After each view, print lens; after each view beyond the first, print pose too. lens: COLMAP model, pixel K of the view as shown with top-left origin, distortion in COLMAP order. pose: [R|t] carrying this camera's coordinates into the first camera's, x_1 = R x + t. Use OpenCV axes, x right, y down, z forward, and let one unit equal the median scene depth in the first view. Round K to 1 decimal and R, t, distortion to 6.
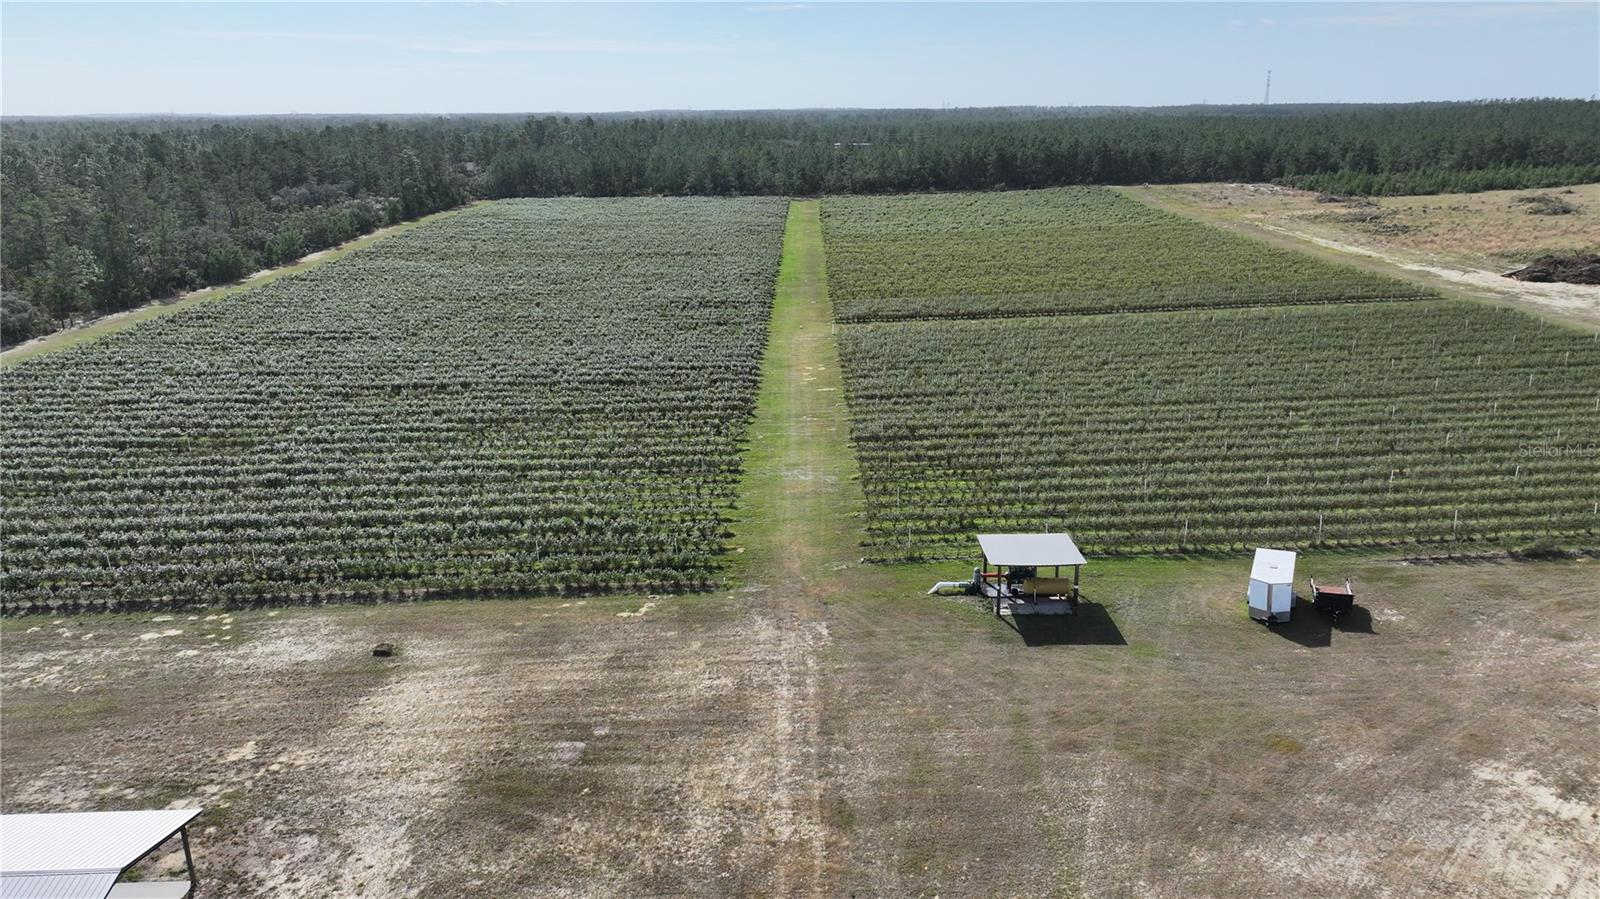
lens RADIAL K [[1104.7, 0, 800.6], [0, 1104.7, 449.2], [0, 0, 1]] dist [0.003977, 0.015791]
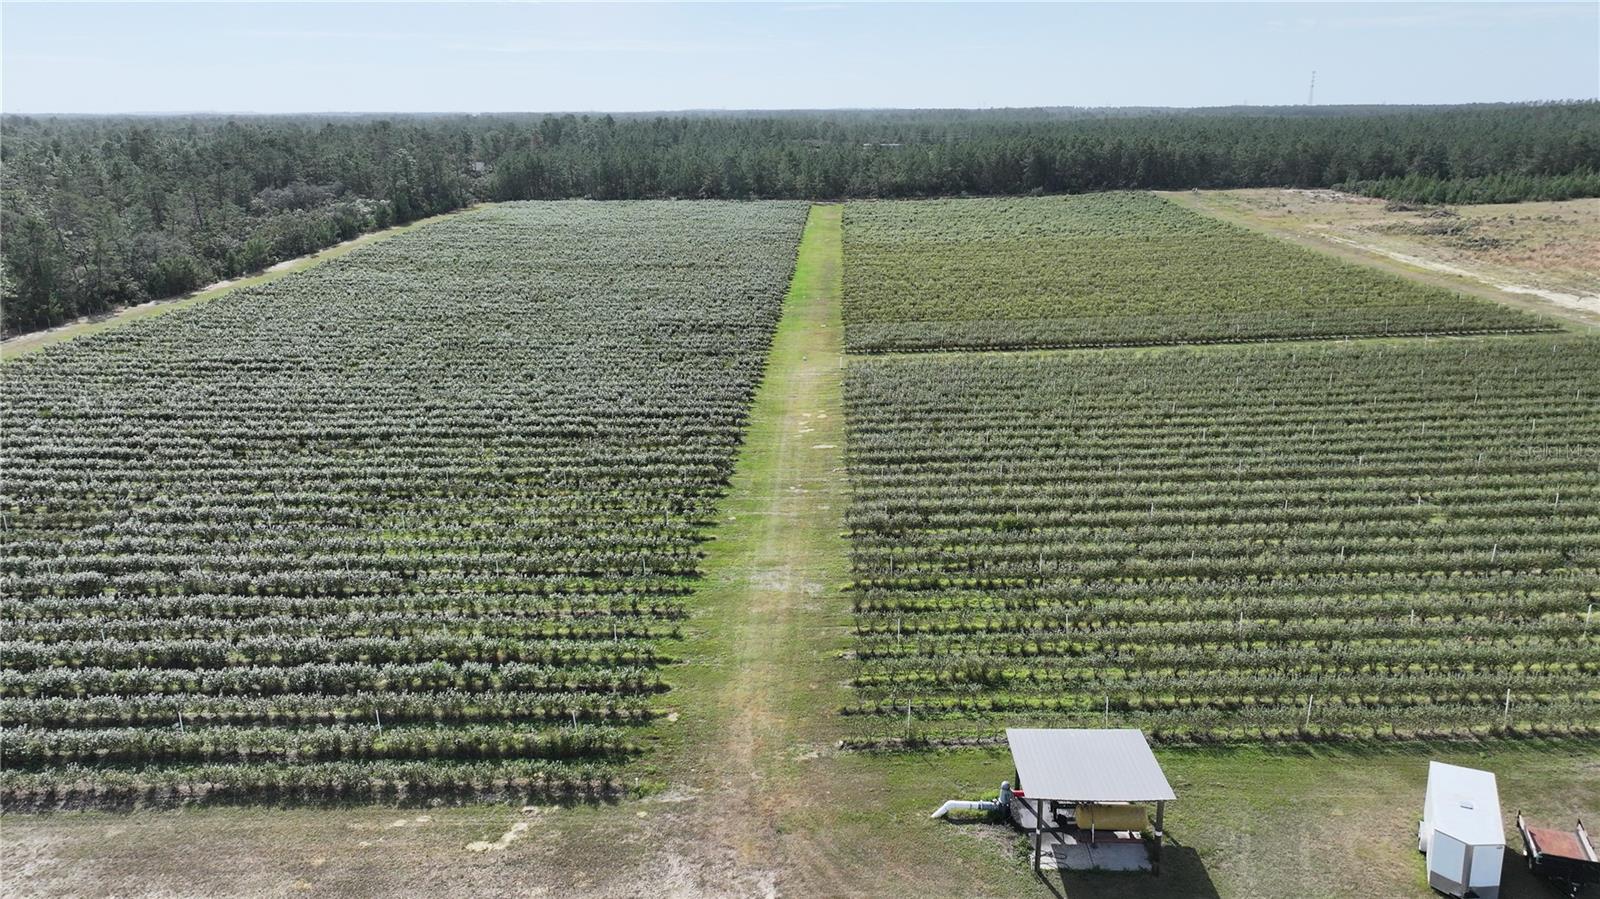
lens RADIAL K [[1104.7, 0, 799.7], [0, 1104.7, 451.8], [0, 0, 1]] dist [0.003977, 0.015791]
pose [[0.999513, 0.012437, -0.028624, 0.026839], [-0.012372, 0.999920, 0.002471, -0.048609], [0.028653, -0.002116, 0.999587, 0.170216]]
